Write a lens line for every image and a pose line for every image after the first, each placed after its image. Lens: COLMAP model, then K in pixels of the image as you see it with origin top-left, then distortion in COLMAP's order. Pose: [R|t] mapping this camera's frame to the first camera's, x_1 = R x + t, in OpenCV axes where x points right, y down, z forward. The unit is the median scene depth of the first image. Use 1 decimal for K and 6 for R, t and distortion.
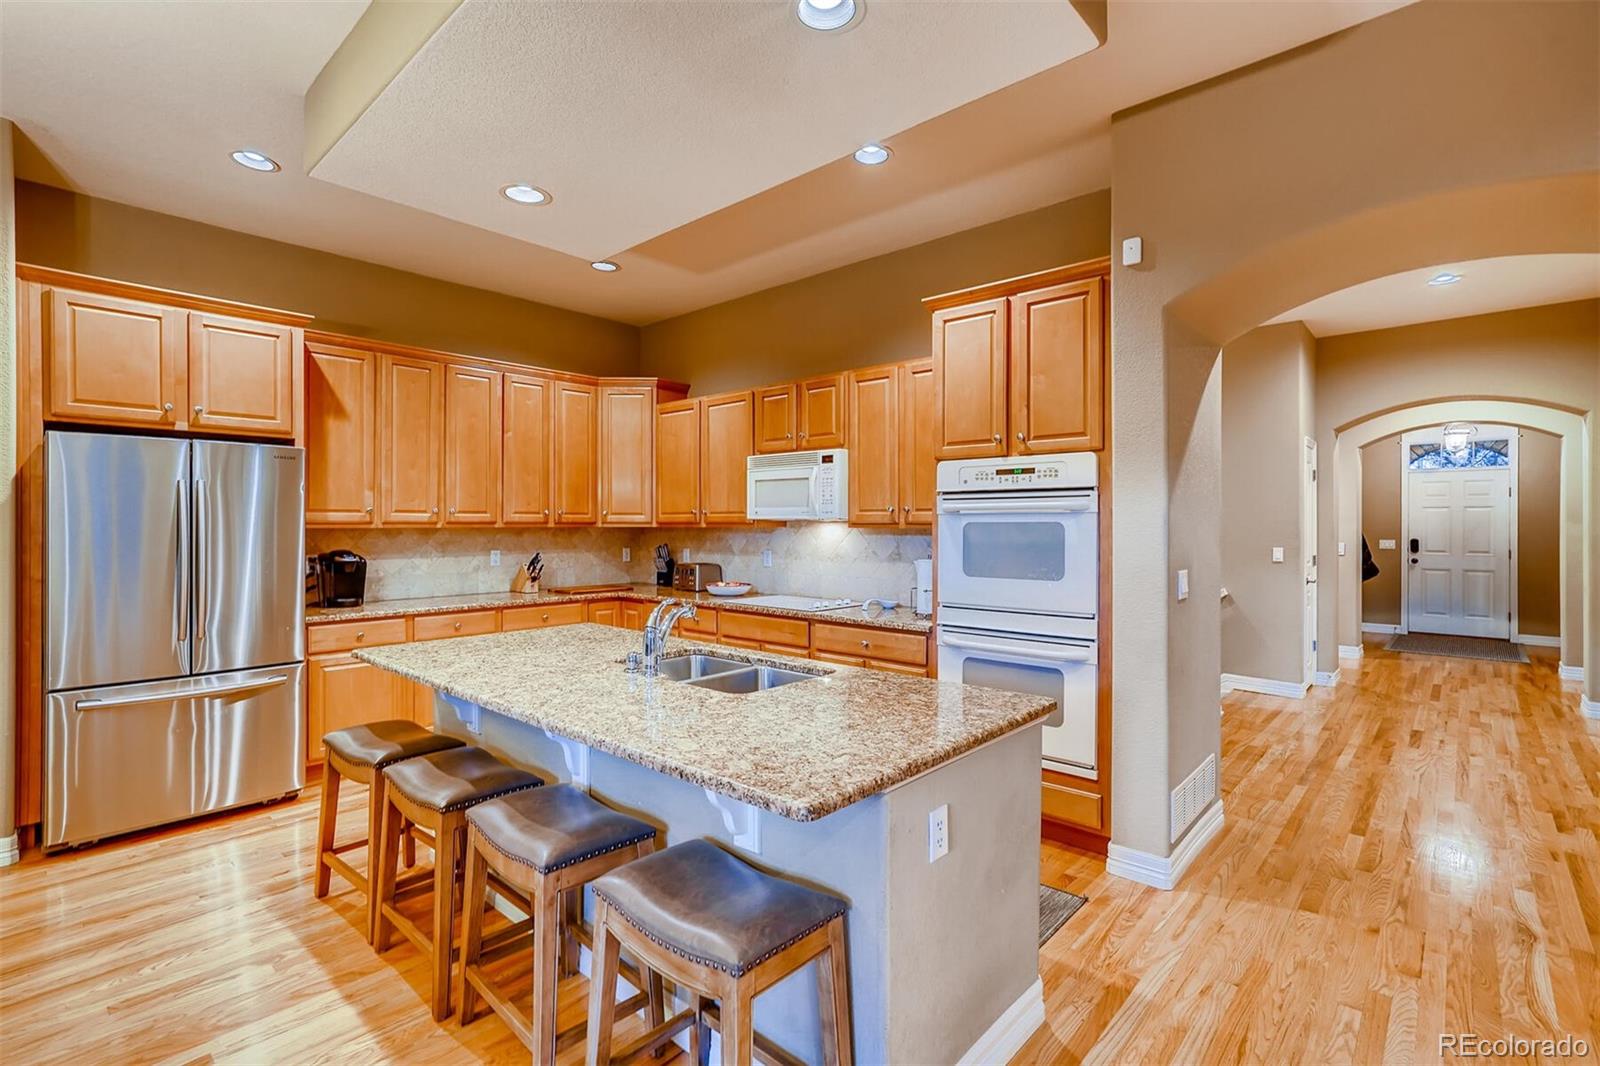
lens RADIAL K [[736.2, 0, 796.9], [0, 736.2, 531.2], [0, 0, 1]] dist [-0.021733, 0.015629]
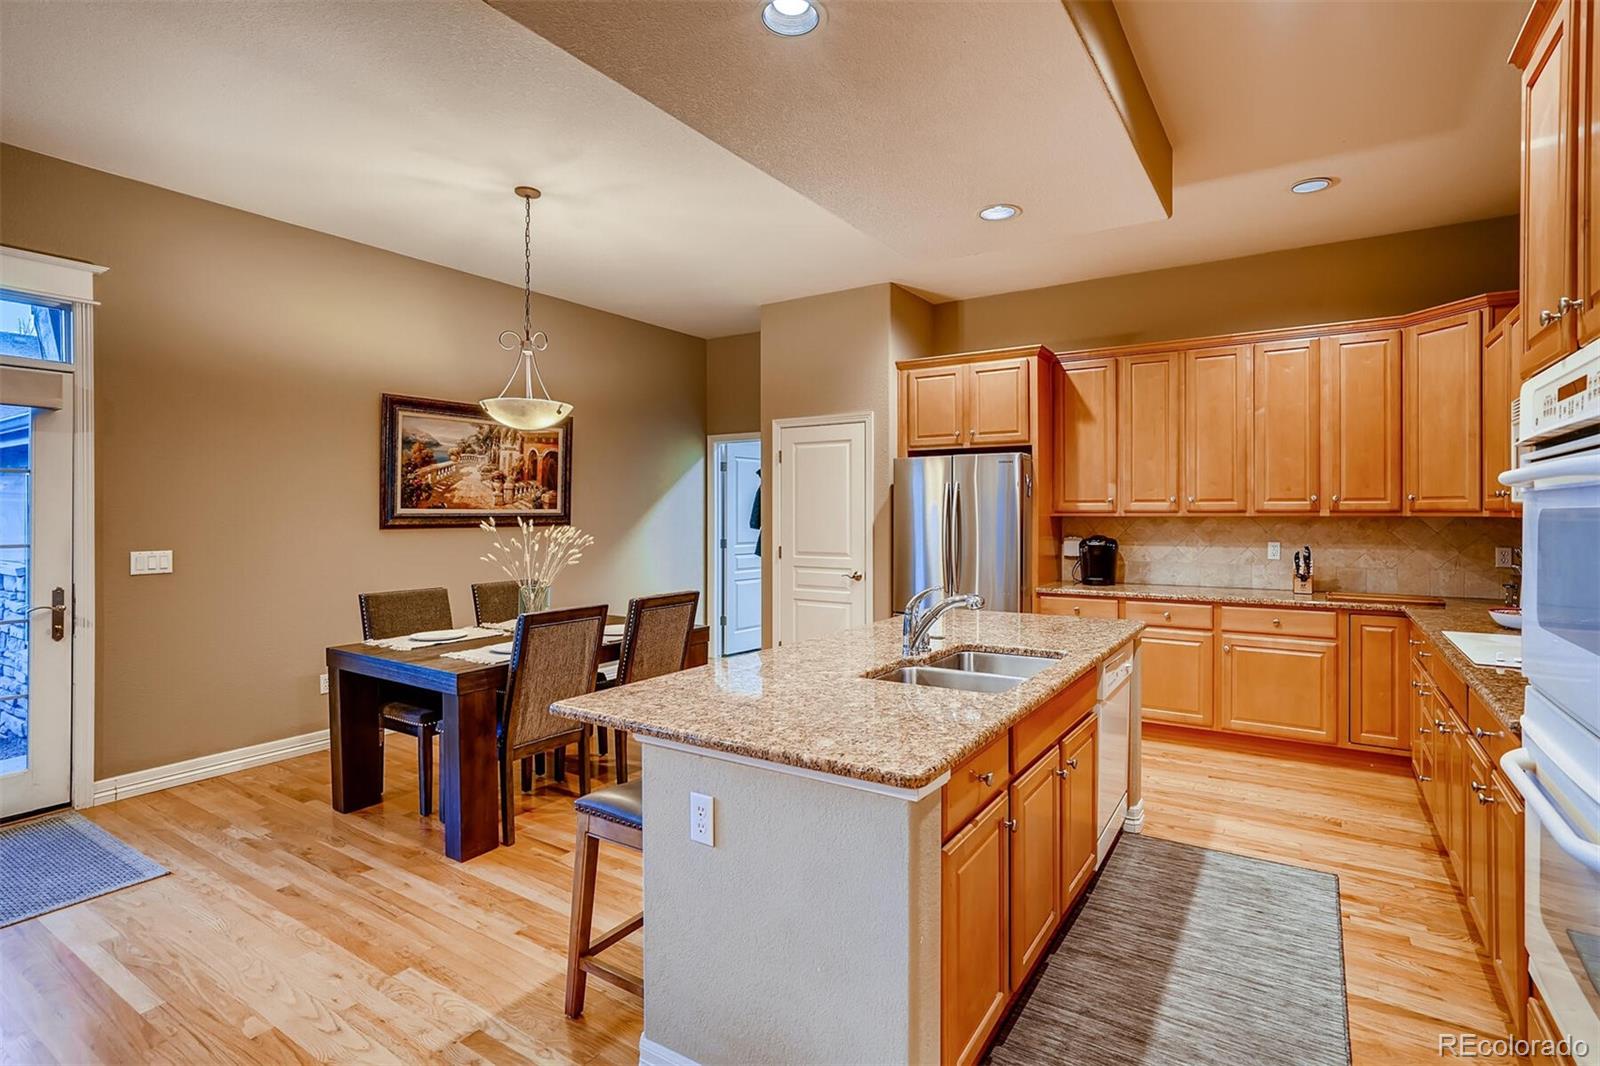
lens RADIAL K [[767.6, 0, 837.2], [0, 767.6, 519.3], [0, 0, 1]] dist [-0.027065, 0.000658]
pose [[0.178673, 0.008455, -0.983872, 0.493608], [-0.007849, 0.999944, 0.007167, -0.004851], [0.983877, 0.006442, 0.178729, 0.387246]]
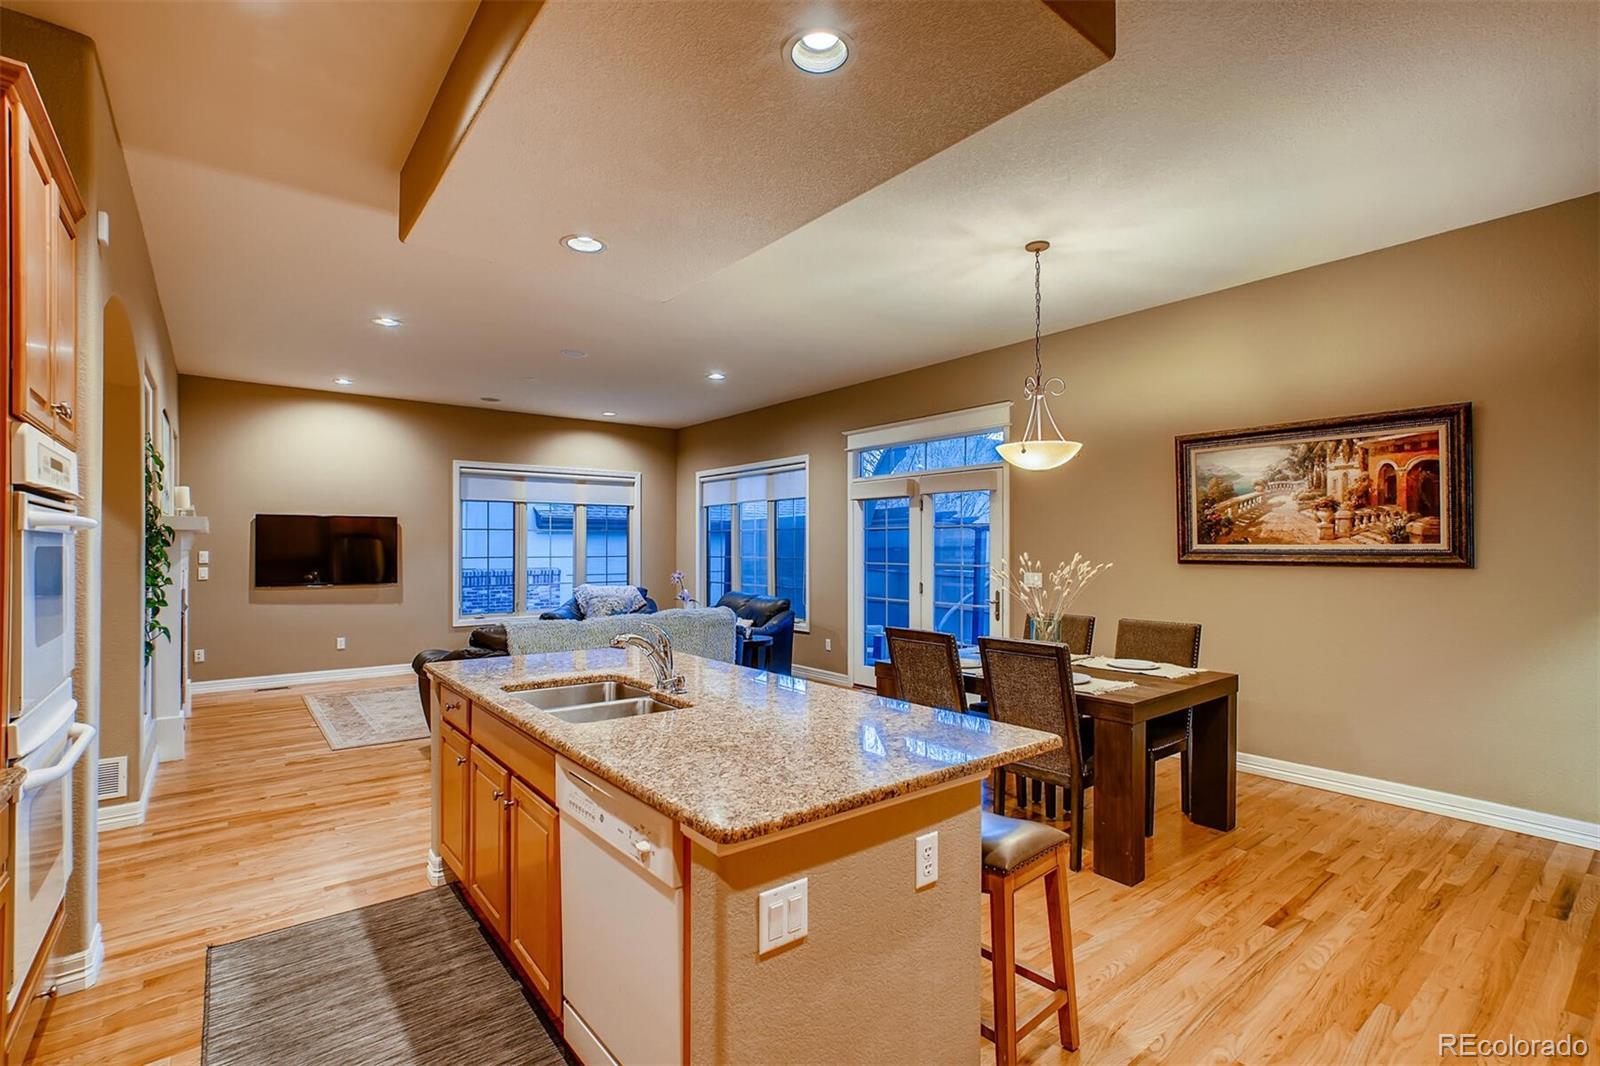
lens RADIAL K [[736.2, 0, 790.7], [0, 736.2, 536.6], [0, 0, 1]] dist [-0.021733, 0.015629]
pose [[-0.985179, 0.001197, 0.171527, -0.316105], [0.000081, 0.999979, -0.006515, -0.012192], [-0.171531, -0.006405, -0.985158, 1.146838]]
